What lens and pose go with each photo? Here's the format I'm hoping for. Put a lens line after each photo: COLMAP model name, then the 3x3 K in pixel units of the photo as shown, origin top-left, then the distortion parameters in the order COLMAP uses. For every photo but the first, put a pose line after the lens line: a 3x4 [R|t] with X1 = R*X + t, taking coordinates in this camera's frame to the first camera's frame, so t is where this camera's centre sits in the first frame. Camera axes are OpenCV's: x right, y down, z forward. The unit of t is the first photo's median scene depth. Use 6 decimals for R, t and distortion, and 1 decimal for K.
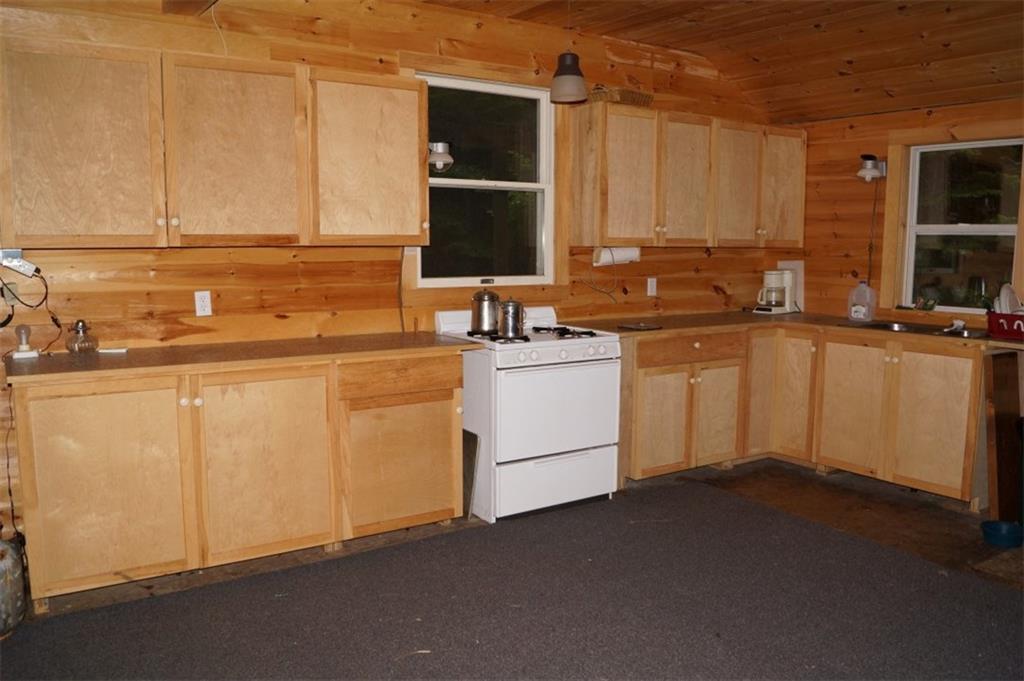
lens RADIAL K [[801.9, 0, 508.7], [0, 801.9, 354.3], [0, 0, 1]] dist [-0.080875, 0.007679]
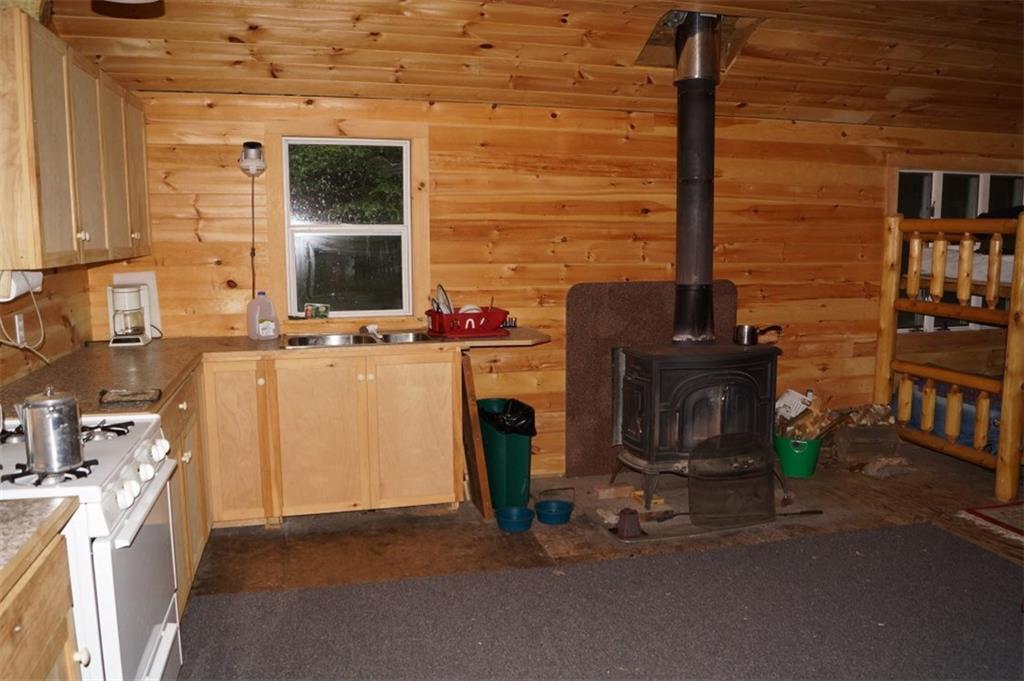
lens RADIAL K [[801.9, 0, 508.7], [0, 801.9, 354.3], [0, 0, 1]] dist [-0.080875, 0.007679]
pose [[0.322823, -0.145228, 0.935251, -0.294640], [0.130702, 0.985530, 0.107921, -0.090882], [-0.937391, 0.087400, 0.337133, 0.506371]]
